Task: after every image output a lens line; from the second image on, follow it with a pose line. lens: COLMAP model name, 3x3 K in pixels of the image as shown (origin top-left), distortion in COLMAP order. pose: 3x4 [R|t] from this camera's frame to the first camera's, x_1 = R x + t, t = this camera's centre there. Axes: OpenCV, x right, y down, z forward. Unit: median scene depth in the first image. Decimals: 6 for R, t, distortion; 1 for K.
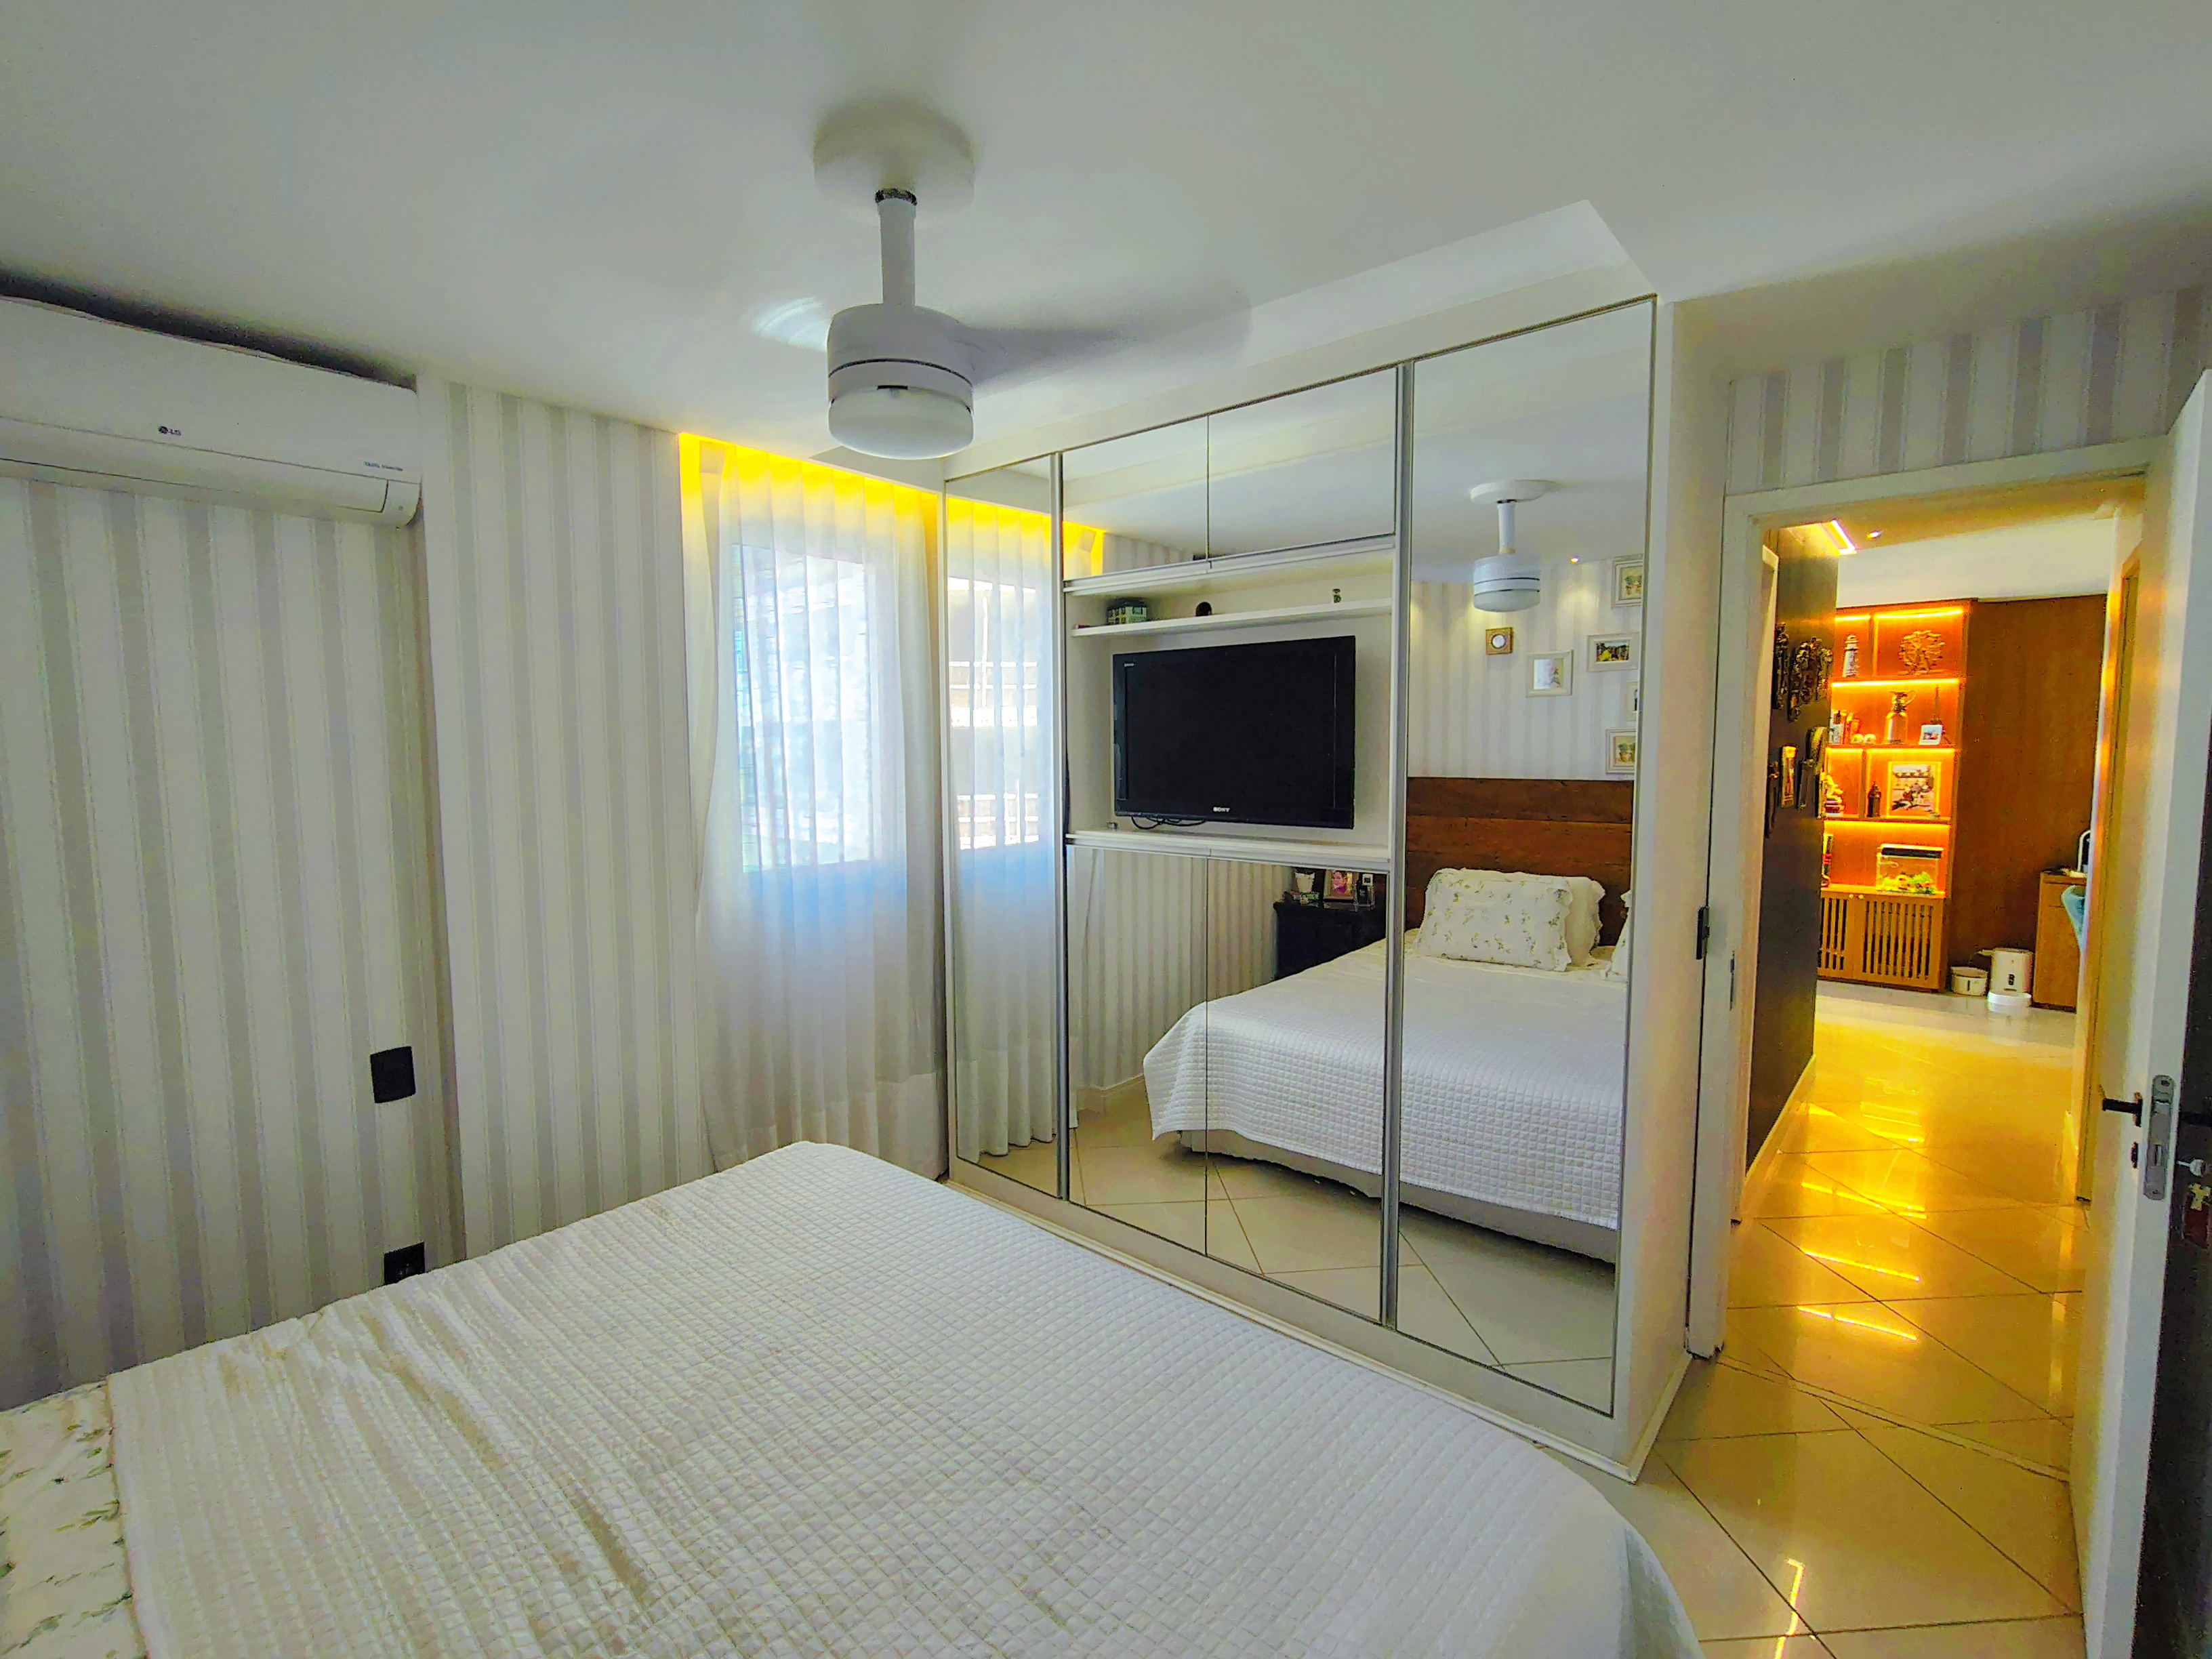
lens RADIAL K [[1010.8, 0, 1108.2], [0, 1010.8, 831.0], [0, 0, 1]] dist [-0.010369, 0.005824]
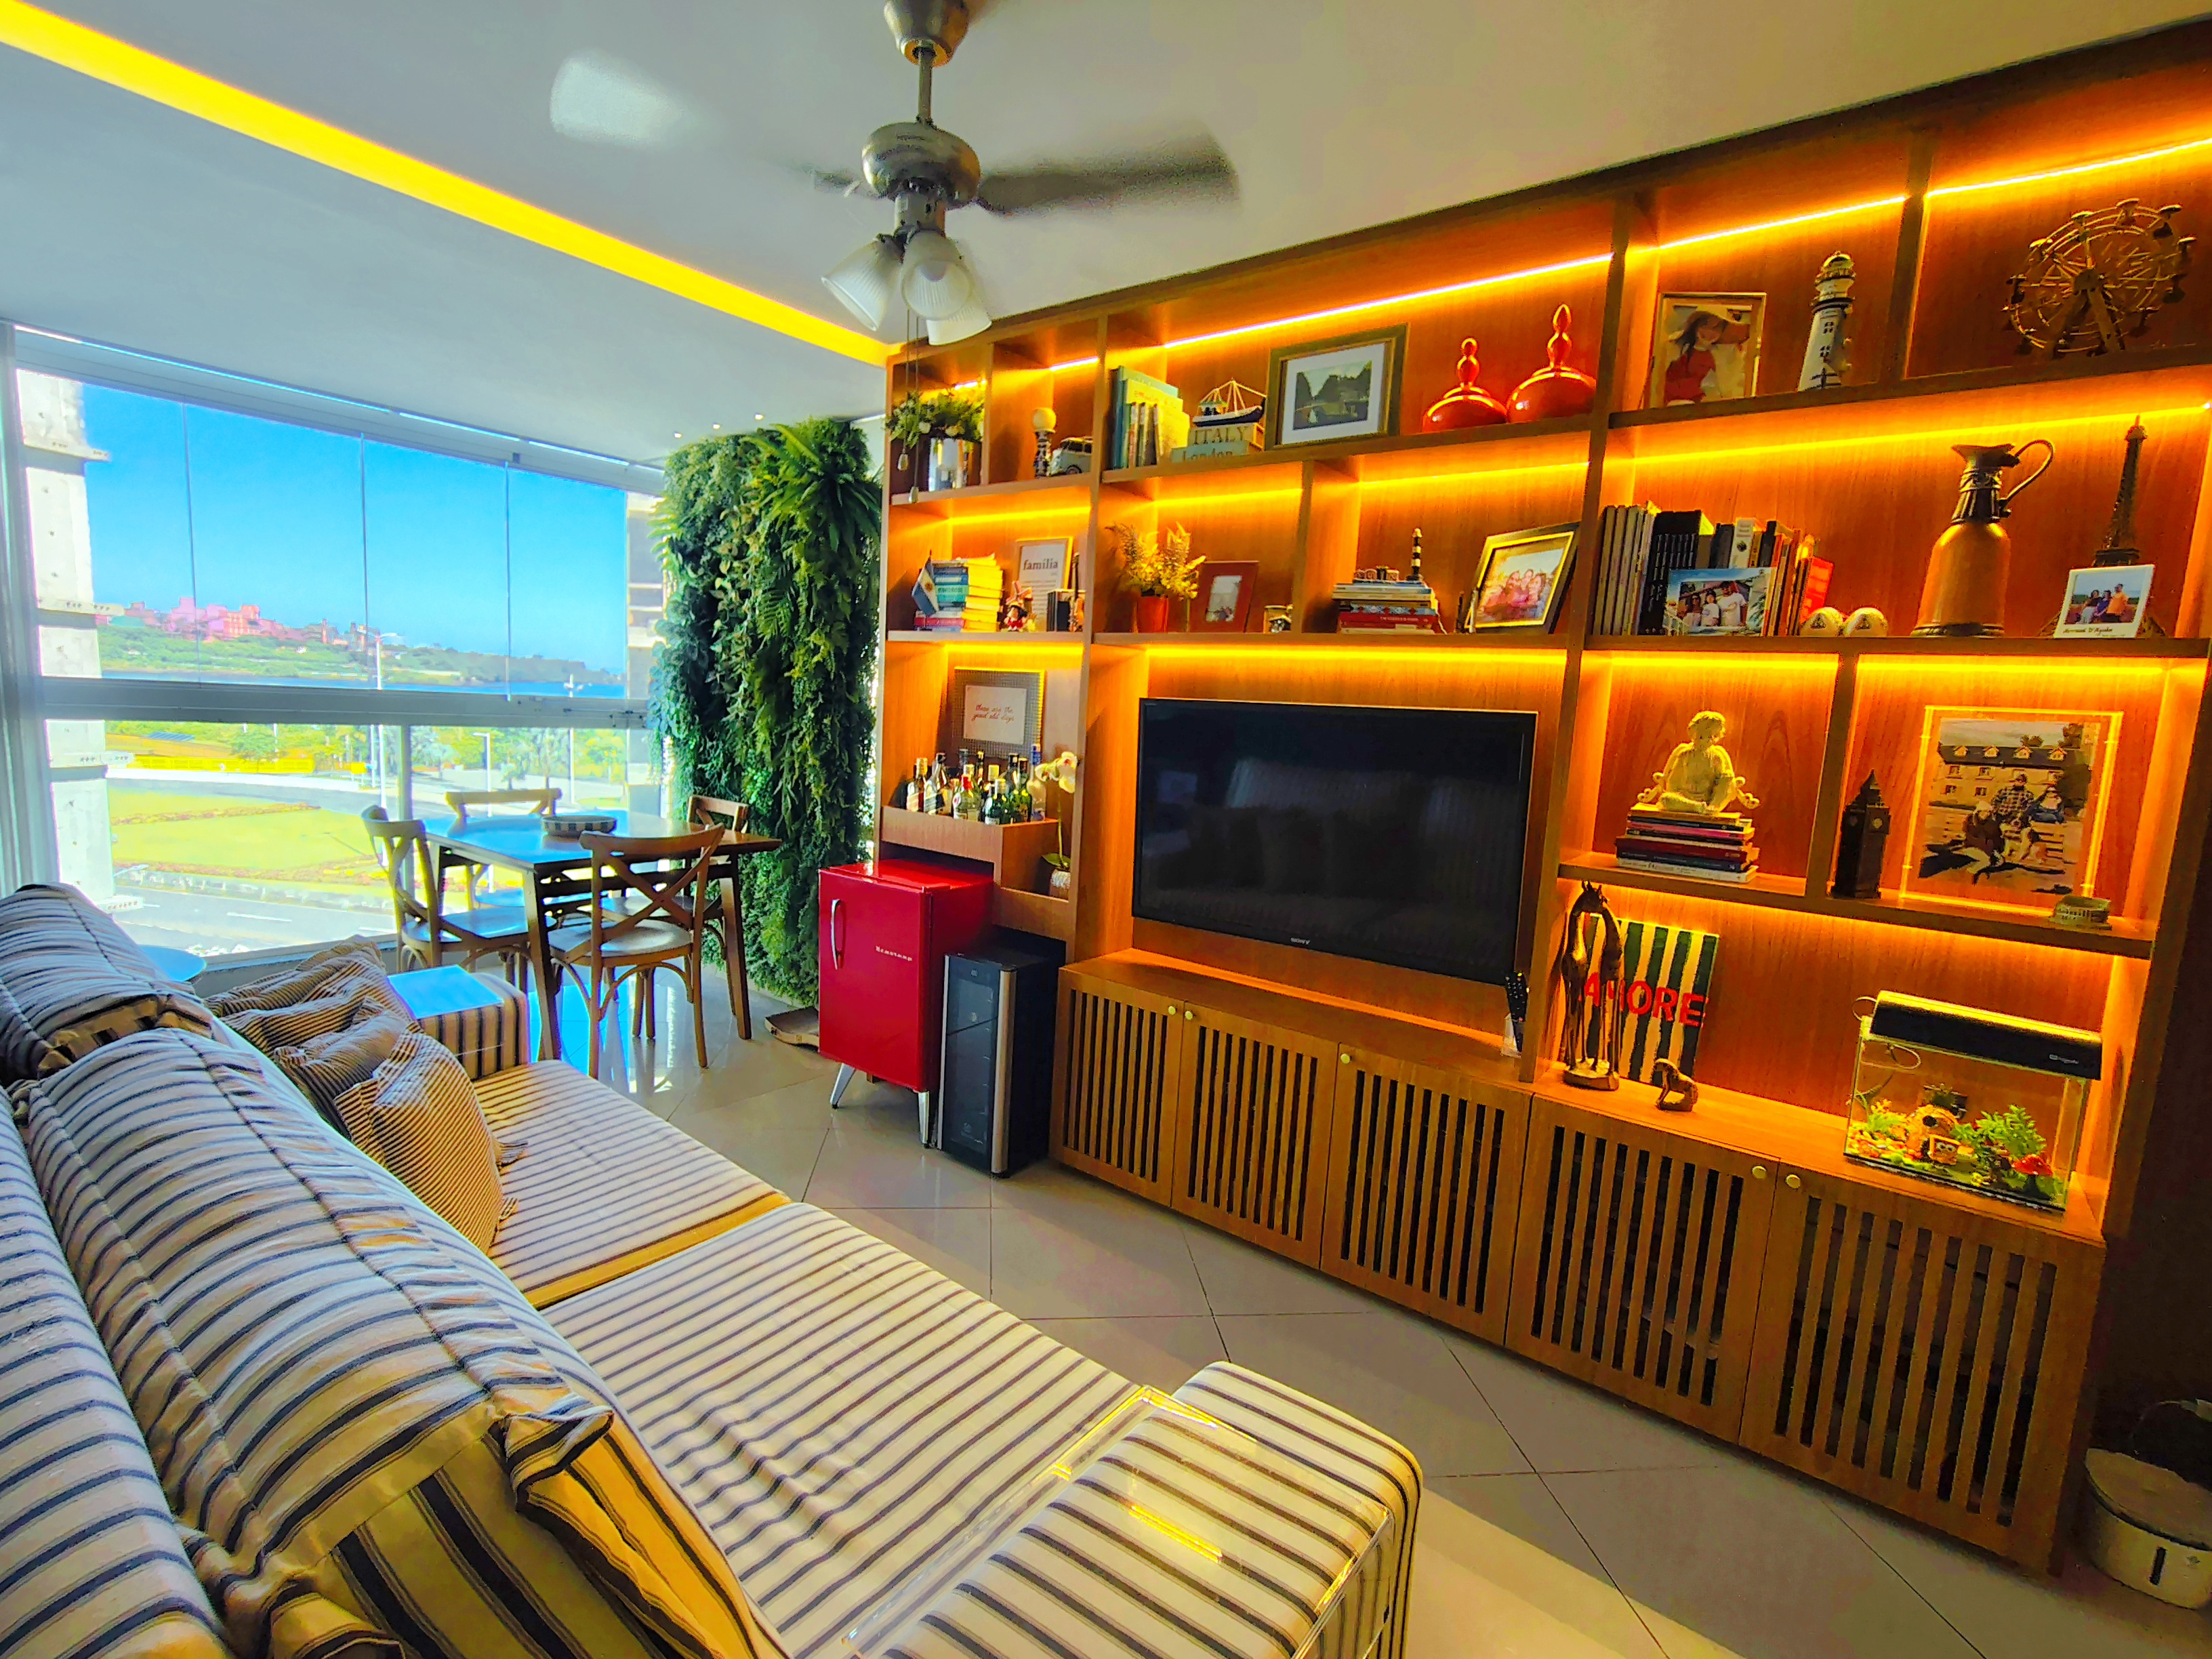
lens RADIAL K [[1010.8, 0, 1112.5], [0, 1010.8, 826.3], [0, 0, 1]] dist [-0.010369, 0.005824]
pose [[0.996519, 0.056864, 0.060963, 0.535536], [-0.059201, 0.997551, 0.037235, -0.031881], [-0.058696, -0.040714, 0.997445, 0.734265]]
